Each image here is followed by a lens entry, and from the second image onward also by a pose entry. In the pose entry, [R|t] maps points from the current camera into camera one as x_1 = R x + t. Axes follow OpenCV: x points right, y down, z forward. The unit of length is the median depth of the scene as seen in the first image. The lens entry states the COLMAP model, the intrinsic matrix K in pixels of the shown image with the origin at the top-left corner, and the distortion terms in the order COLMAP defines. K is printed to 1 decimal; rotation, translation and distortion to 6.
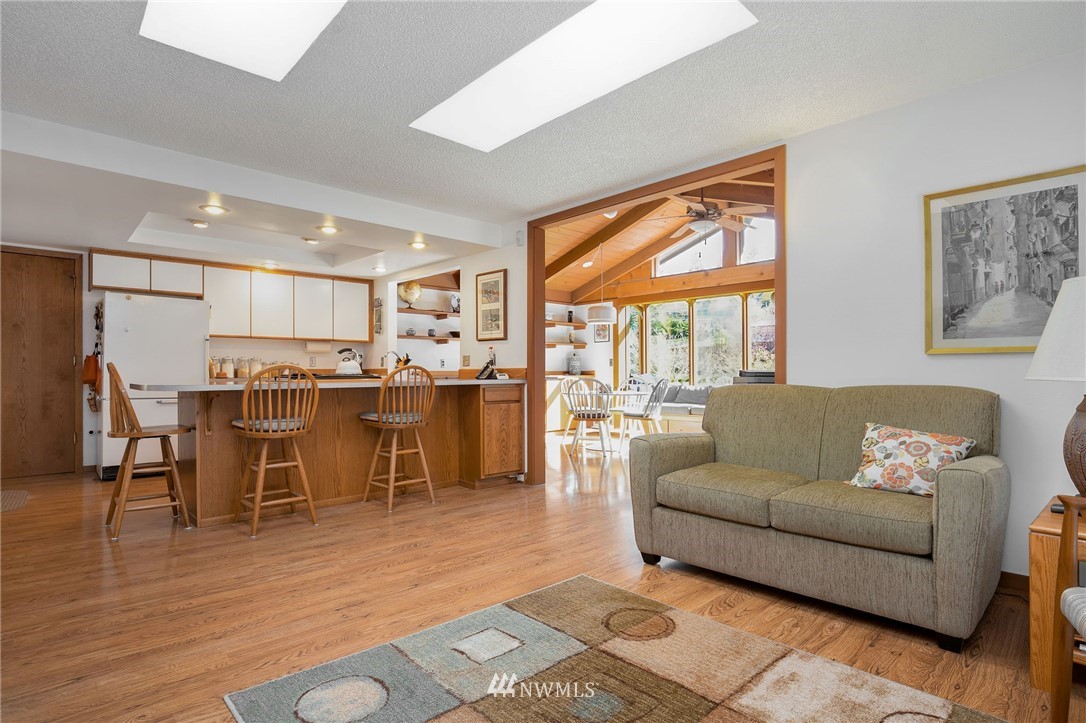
lens RADIAL K [[554.2, 0, 542.8], [0, 554.2, 369.5], [0, 0, 1]] dist [-0.015881, 0.000221]
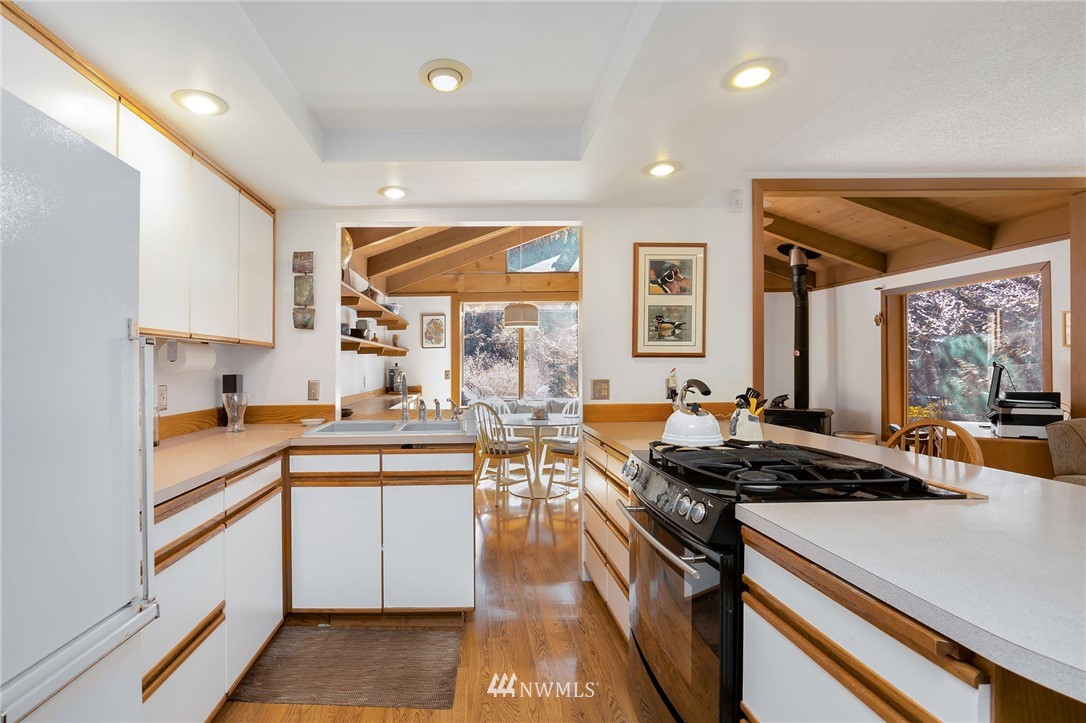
lens RADIAL K [[549.9, 0, 454.4], [0, 549.9, 363.5], [0, 0, 1]] dist [-0.060957, -0.000700]
pose [[0.681344, -0.003861, 0.731953, -0.547493], [0.007442, 0.999971, -0.001652, -0.034911], [-0.731925, 0.006572, 0.681353, 0.602190]]
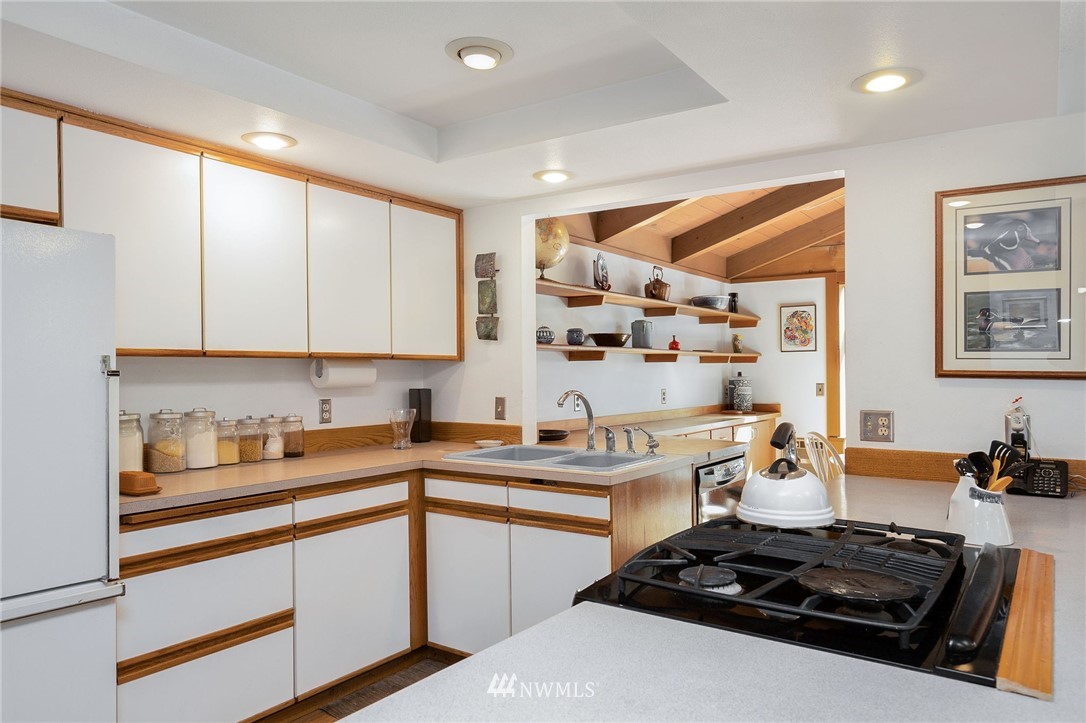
lens RADIAL K [[715.2, 0, 538.2], [0, 715.2, 371.7], [0, 0, 1]] dist [0.005201, 0.000940]
pose [[0.976605, -0.000093, 0.215041, -0.378775], [-0.002220, 0.999942, 0.010513, -0.047211], [-0.215030, -0.010744, 0.976548, 0.474111]]
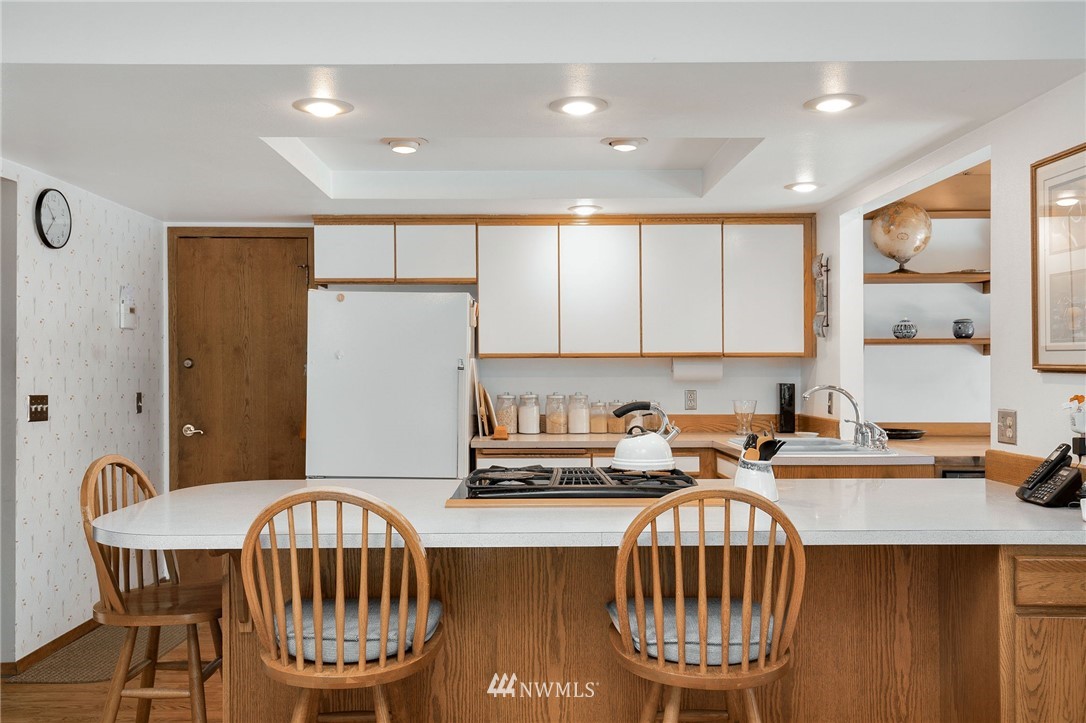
lens RADIAL K [[915.4, 0, 543.0], [0, 915.4, 361.5], [0, 0, 1]] dist [0.026490, 0.003349]
pose [[0.738514, -0.006210, -0.674210, 0.024090], [0.006412, 0.999977, -0.002187, -0.045954], [0.674208, -0.002708, 0.738537, 0.329536]]
